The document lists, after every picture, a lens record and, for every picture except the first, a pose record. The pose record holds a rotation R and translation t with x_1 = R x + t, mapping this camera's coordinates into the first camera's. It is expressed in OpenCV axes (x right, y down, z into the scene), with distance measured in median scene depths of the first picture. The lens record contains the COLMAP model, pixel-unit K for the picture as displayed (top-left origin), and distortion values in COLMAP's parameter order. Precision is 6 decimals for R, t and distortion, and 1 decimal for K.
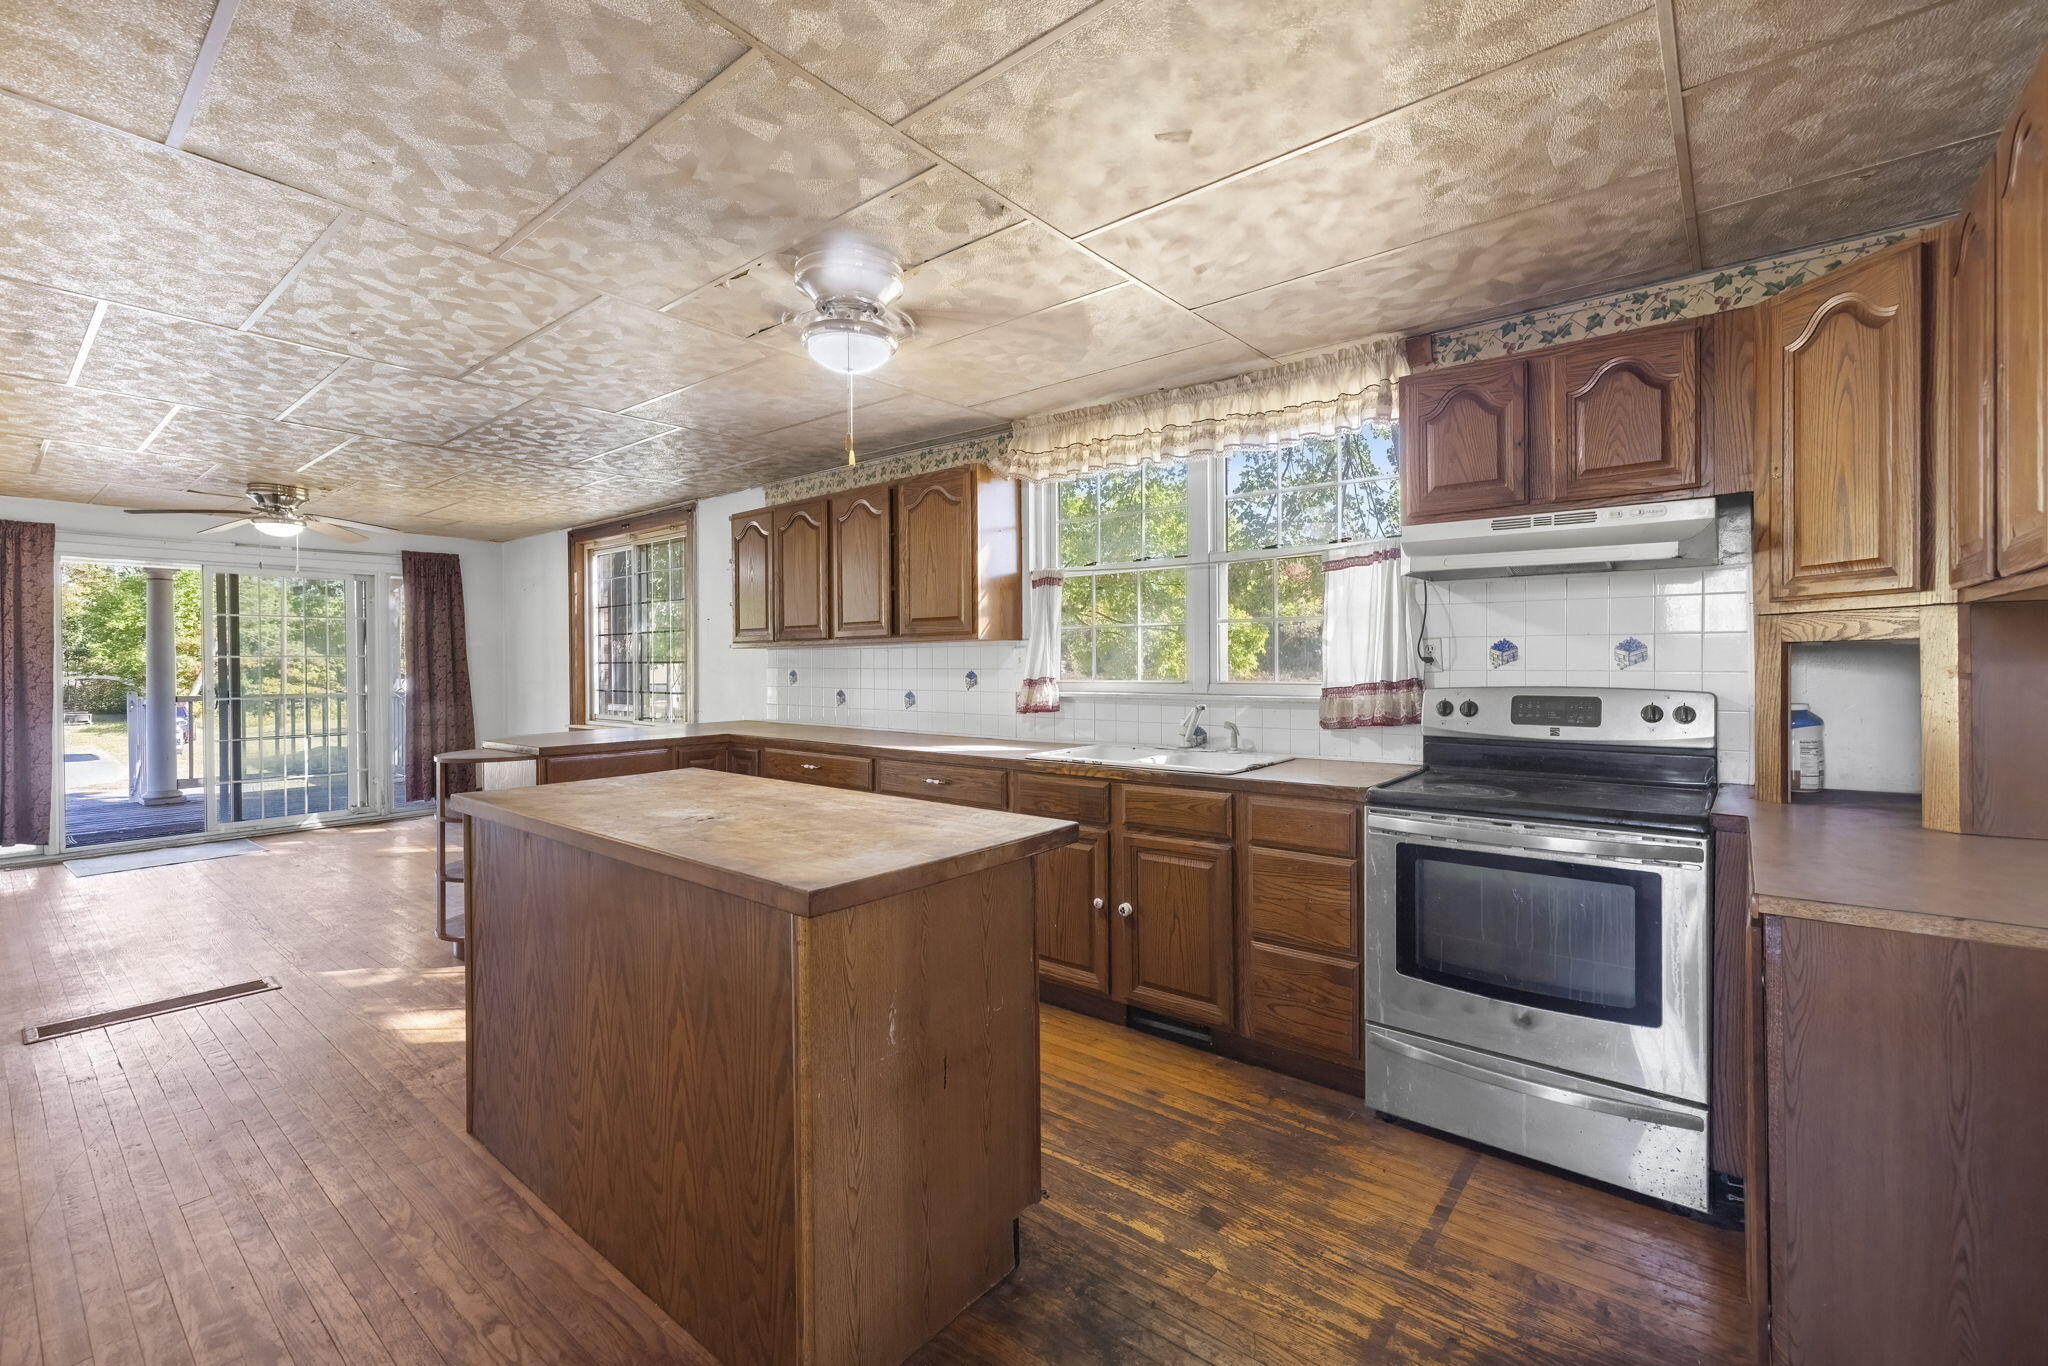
lens RADIAL K [[883.6, 0, 1029.1], [0, 883.6, 668.9], [0, 0, 1]] dist [0.013322, -0.000148]
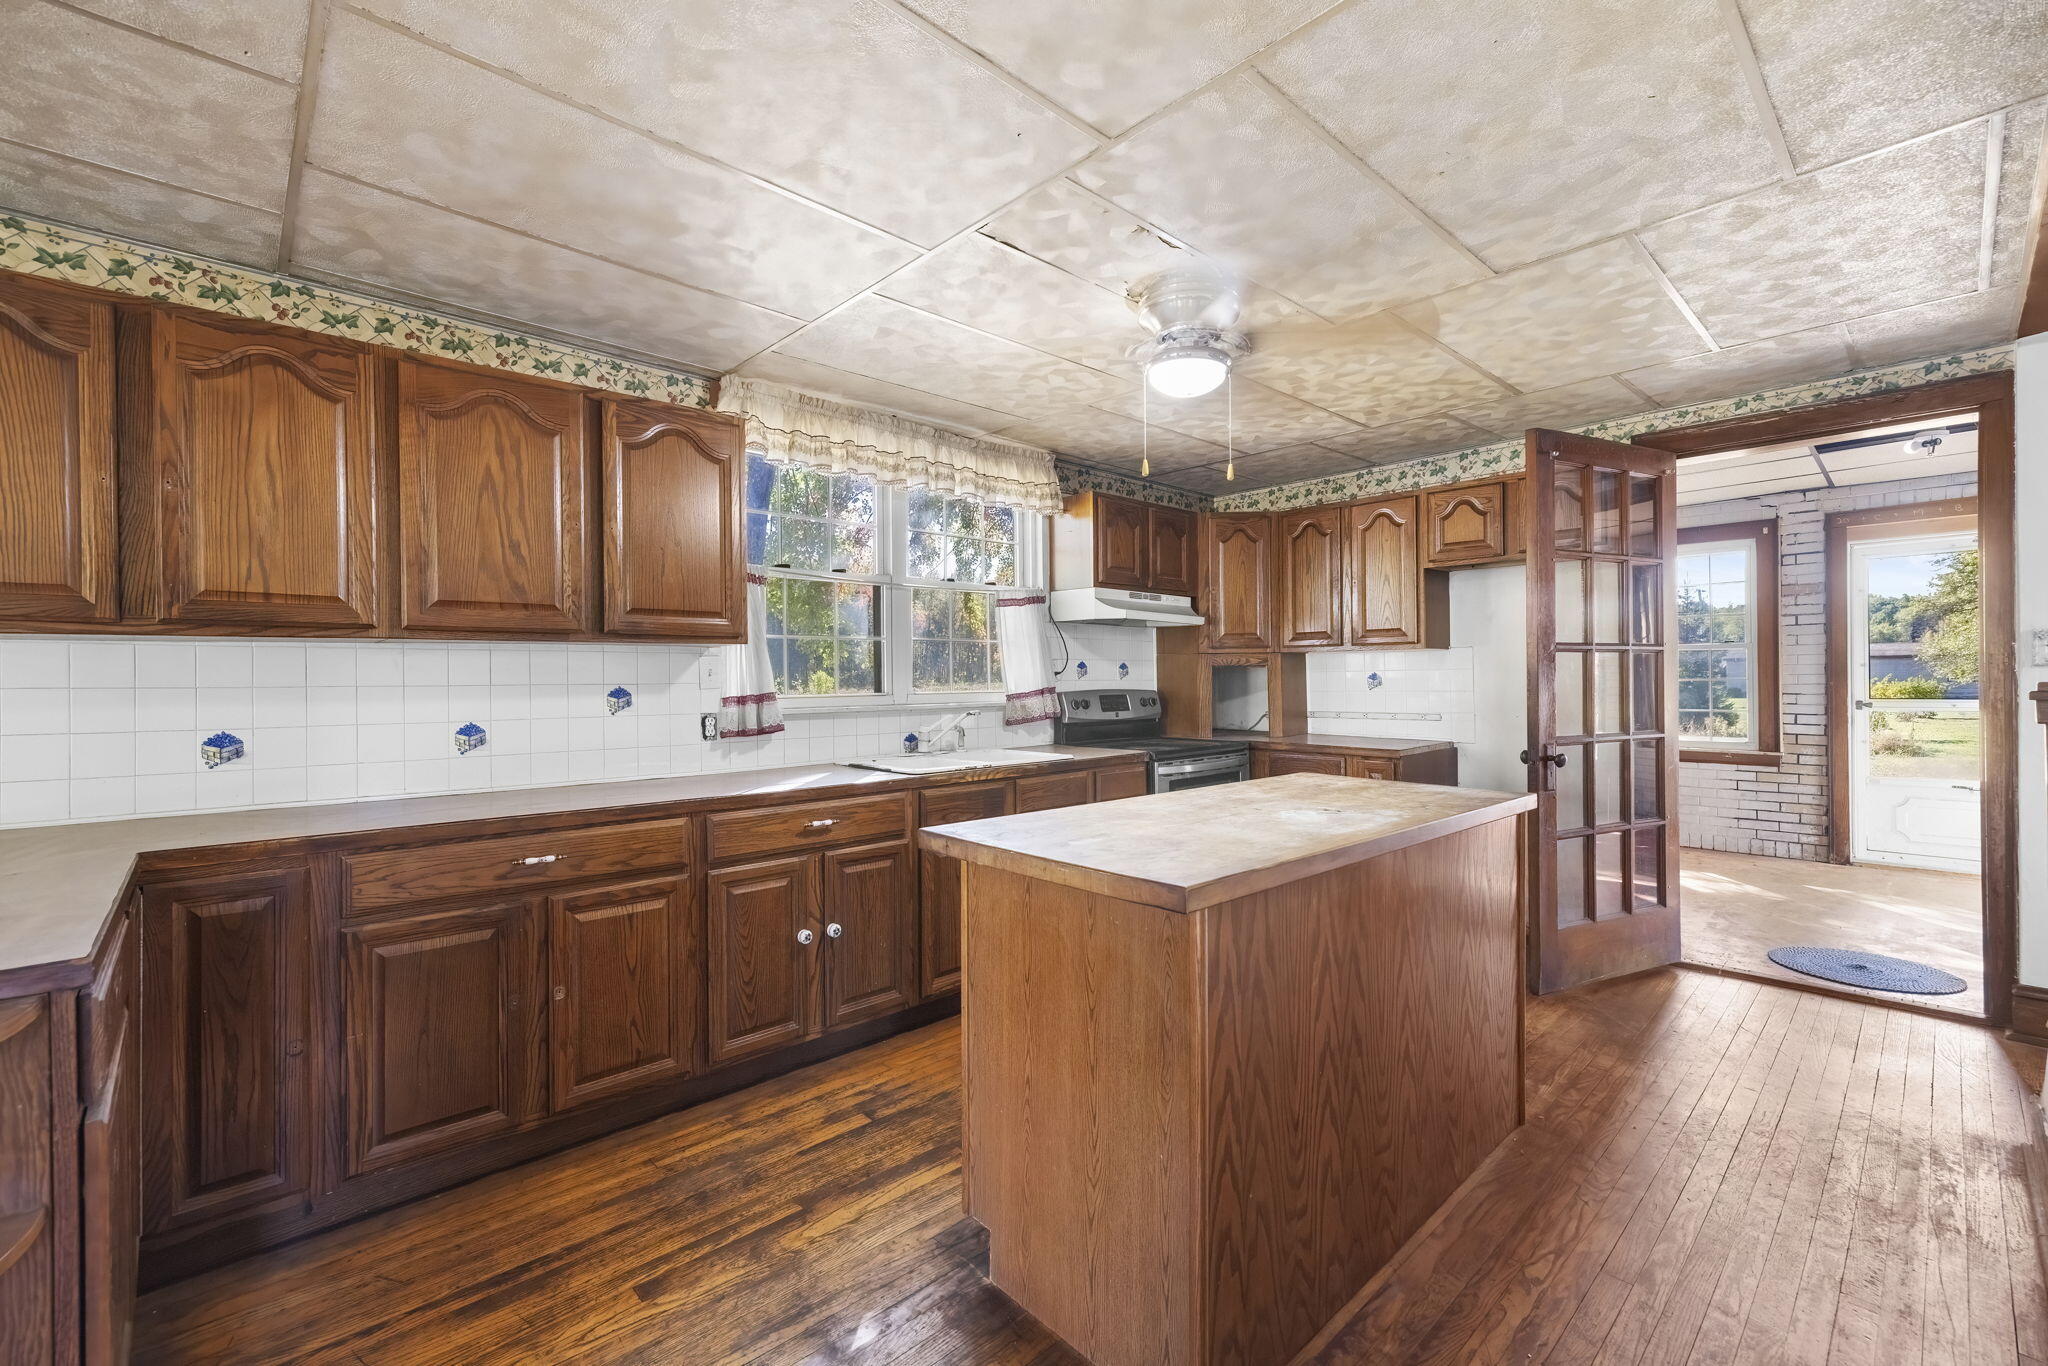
lens RADIAL K [[883.6, 0, 1028.9], [0, 883.6, 683.0], [0, 0, 1]] dist [0.013322, -0.000148]
pose [[0.130346, -0.003944, 0.991461, -0.692673], [0.010324, 0.999943, 0.002620, 0.000839], [-0.991415, 0.009895, 0.130379, 0.558924]]
